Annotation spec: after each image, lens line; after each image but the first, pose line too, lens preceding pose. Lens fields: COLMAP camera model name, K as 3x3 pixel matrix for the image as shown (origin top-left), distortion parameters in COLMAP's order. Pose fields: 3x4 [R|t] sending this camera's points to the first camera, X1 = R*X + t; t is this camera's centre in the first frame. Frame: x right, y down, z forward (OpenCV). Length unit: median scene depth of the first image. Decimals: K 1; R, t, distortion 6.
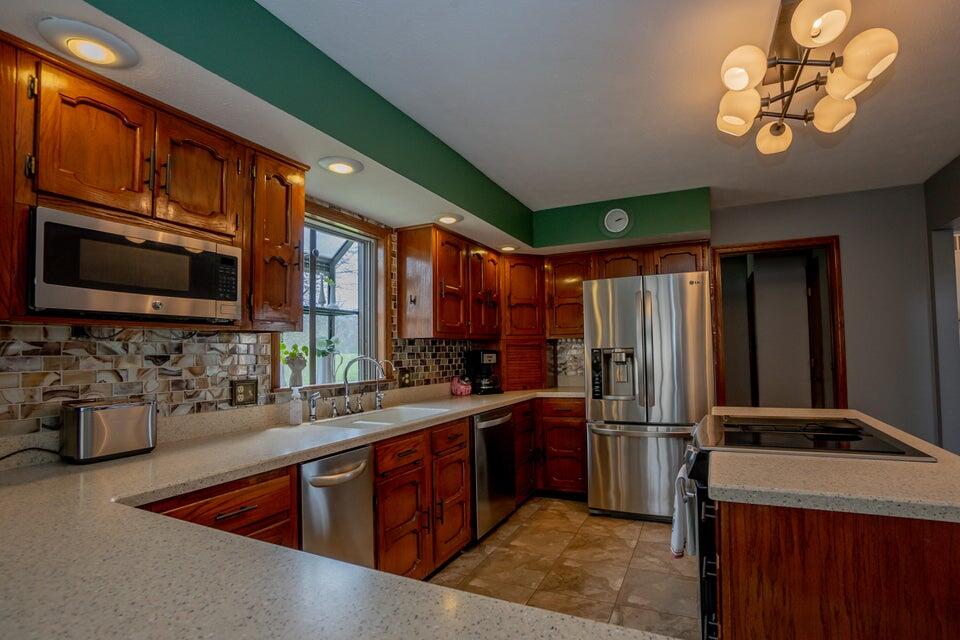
lens RADIAL K [[469.4, 0, 481.5], [0, 469.4, 348.5], [0, 0, 1]] dist [-0.059843, 0.027174]
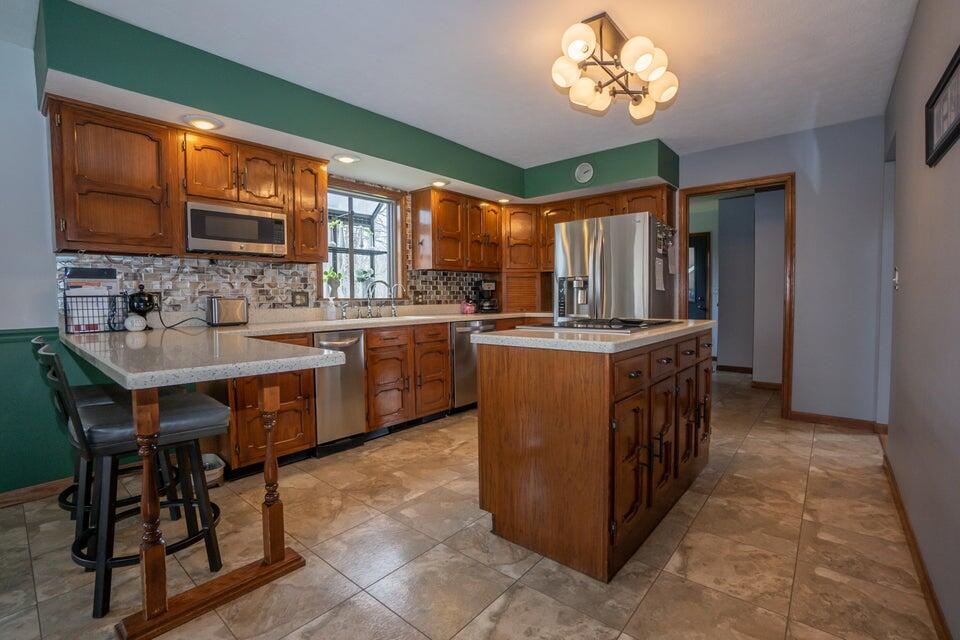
lens RADIAL K [[469.4, 0, 481.5], [0, 469.4, 348.5], [0, 0, 1]] dist [-0.059843, 0.027174]
pose [[0.955041, 0.038198, -0.294003, 0.464809], [-0.006234, 0.994033, 0.108898, 0.061505], [0.296408, -0.102170, 0.949581, -0.330134]]
